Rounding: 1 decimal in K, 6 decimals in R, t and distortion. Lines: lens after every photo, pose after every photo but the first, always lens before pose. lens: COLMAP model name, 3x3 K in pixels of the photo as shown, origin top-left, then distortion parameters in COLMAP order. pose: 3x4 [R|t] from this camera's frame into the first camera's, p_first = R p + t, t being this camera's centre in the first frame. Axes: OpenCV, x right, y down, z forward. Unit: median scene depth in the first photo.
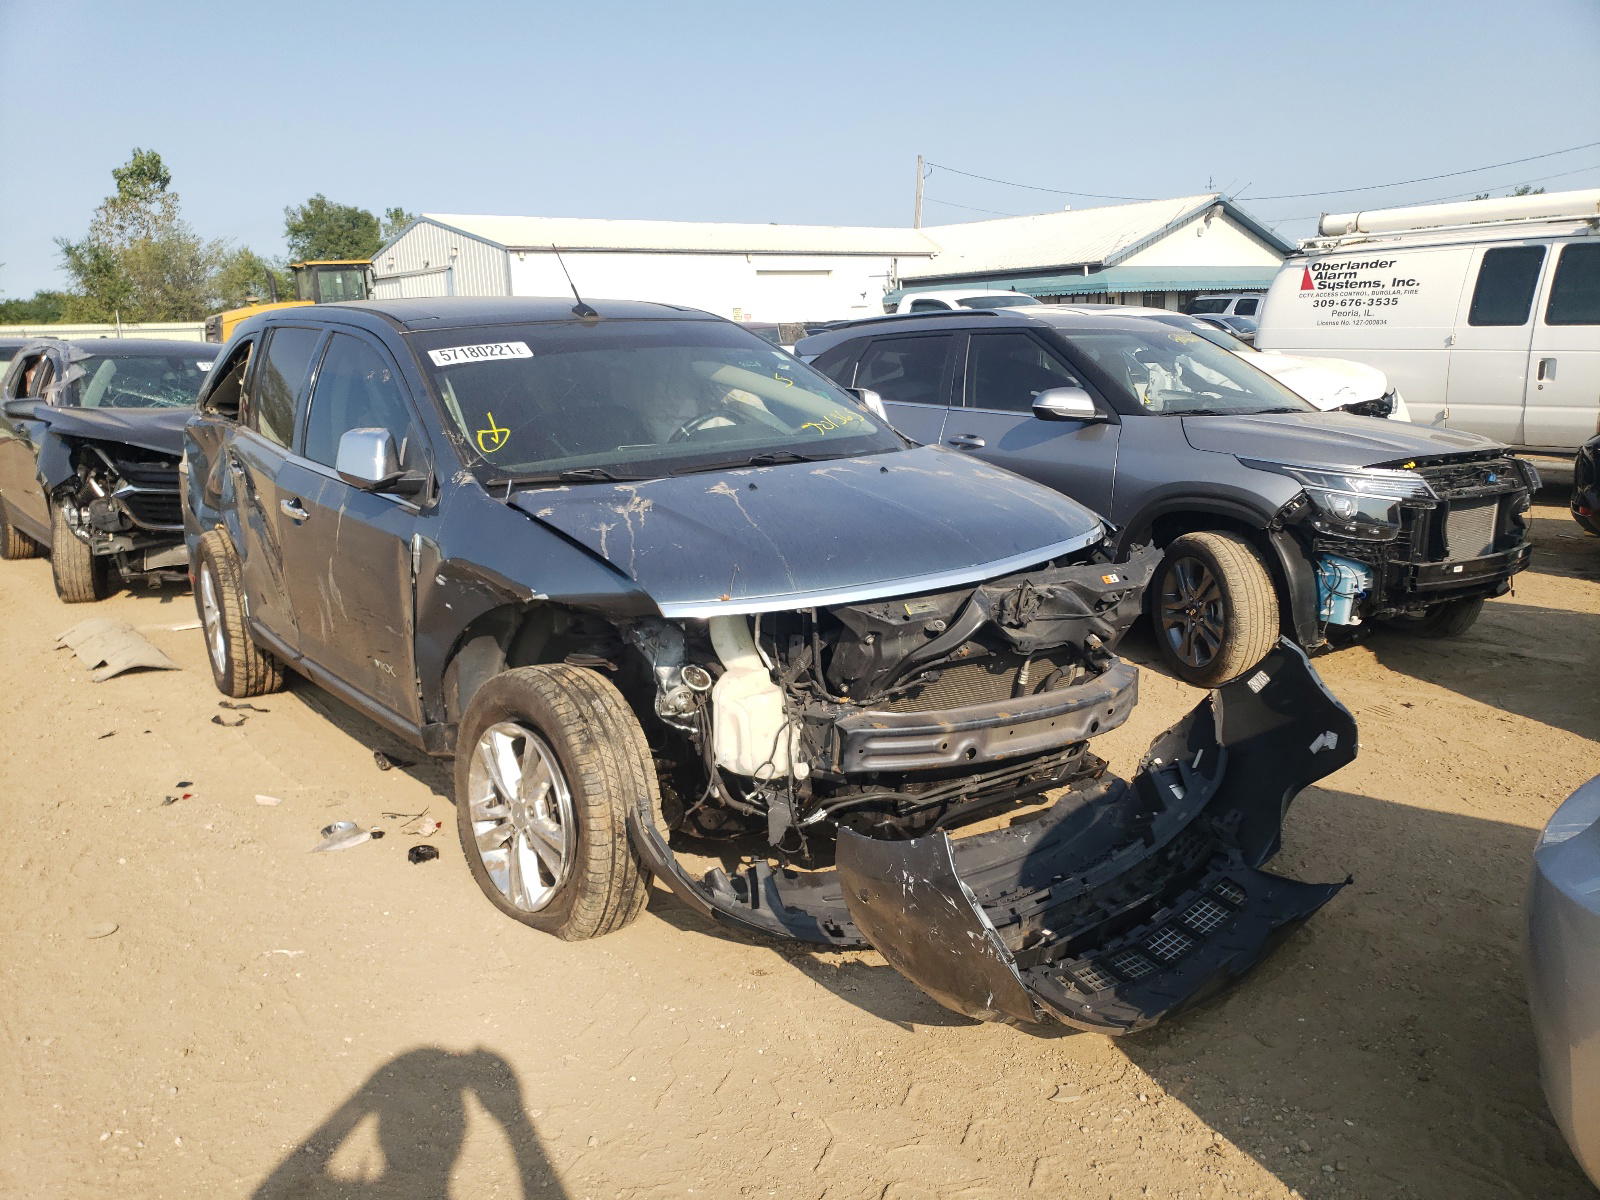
lens RADIAL K [[1211.1, 0, 800.0], [0, 1211.1, 600.0], [0, 0, 1]] dist [0.049996, -0.070702]
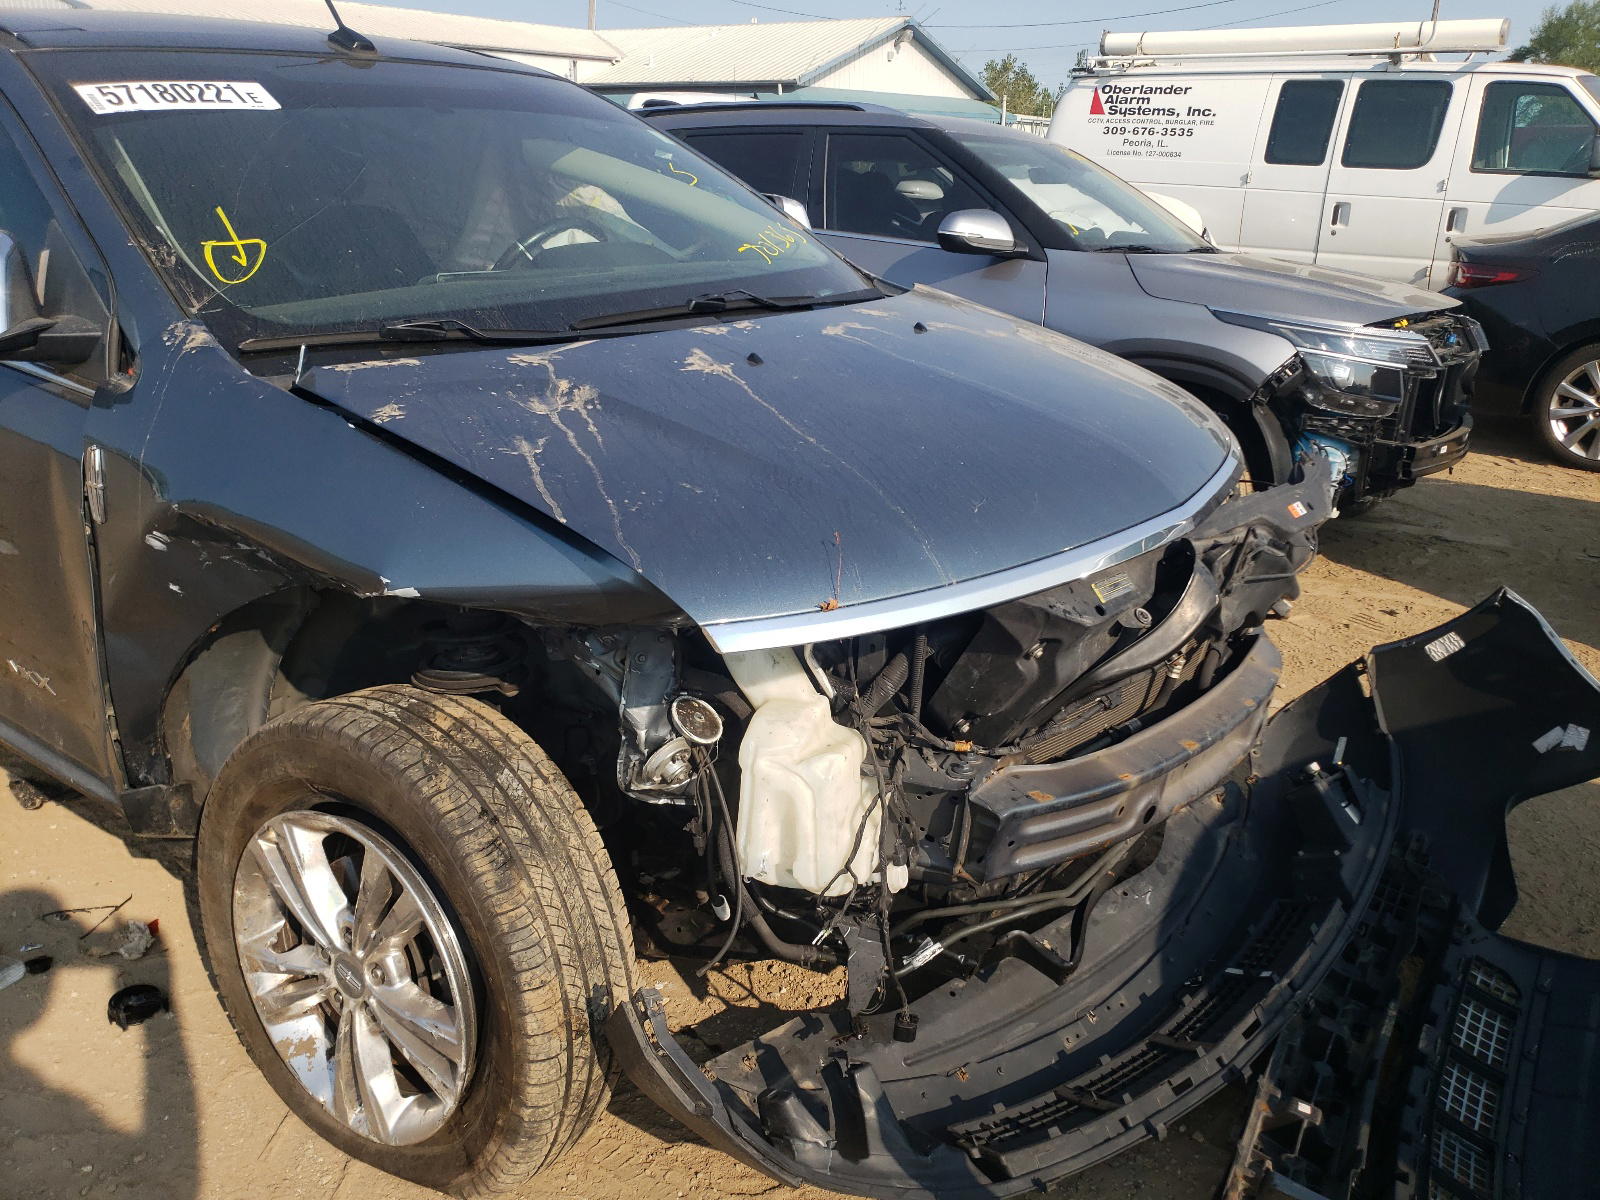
lens RADIAL K [[1224.2, 0, 799.3], [0, 1224.2, 580.9], [0, 0, 1]] dist [-0.011145, -0.001009]
pose [[0.964877, -0.037349, 0.260035, -0.164809], [0.005562, 0.992524, 0.121919, -0.058565], [-0.262644, -0.116190, 0.957871, 0.428428]]
